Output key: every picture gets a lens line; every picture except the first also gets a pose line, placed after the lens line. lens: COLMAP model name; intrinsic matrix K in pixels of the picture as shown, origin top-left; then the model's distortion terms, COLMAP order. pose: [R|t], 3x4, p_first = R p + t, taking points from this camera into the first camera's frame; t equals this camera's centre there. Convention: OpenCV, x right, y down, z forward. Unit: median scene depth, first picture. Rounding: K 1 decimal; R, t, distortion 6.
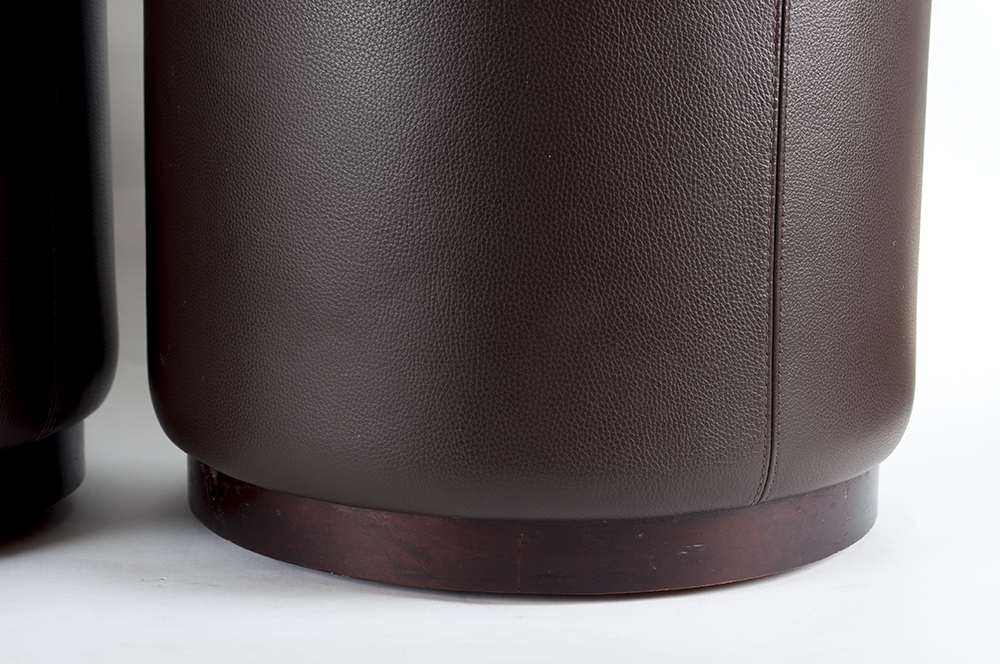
lens RADIAL K [[2230.6, 0, 500.0], [0, 2230.6, 332.0], [0, 0, 1]] dist [-0.051109, -0.111582]
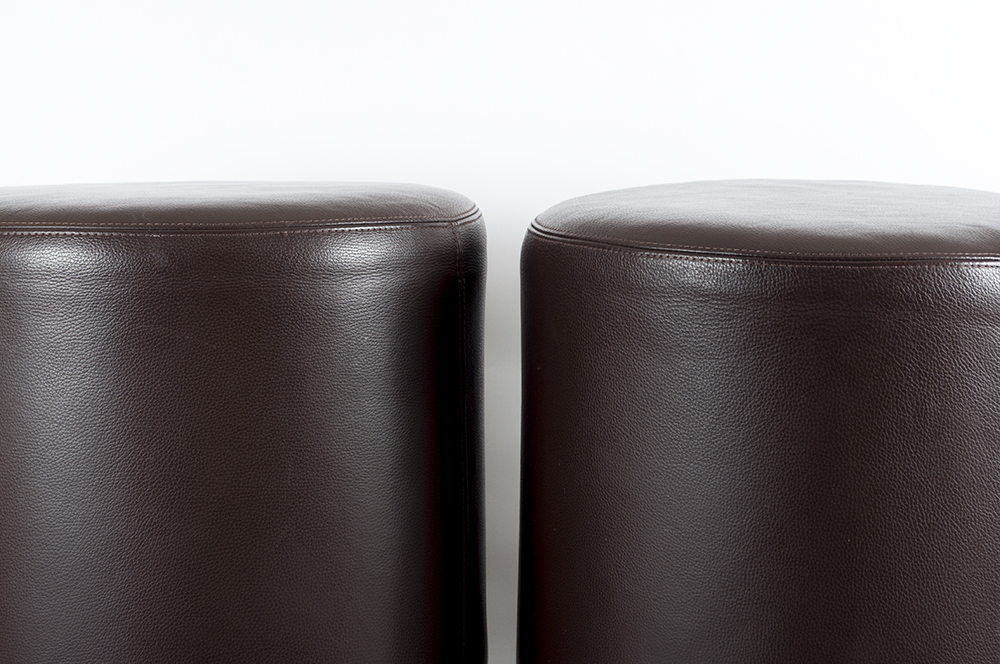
lens RADIAL K [[2599.8, 0, 500.0], [0, 2599.8, 332.0], [0, 0, 1]] dist [0.055072, -0.064543]
pose [[0.999513, 0.000265, -0.031194, -0.147325], [-0.002421, 0.997608, -0.069077, -0.095475], [0.031101, 0.069119, 0.997124, -0.667611]]
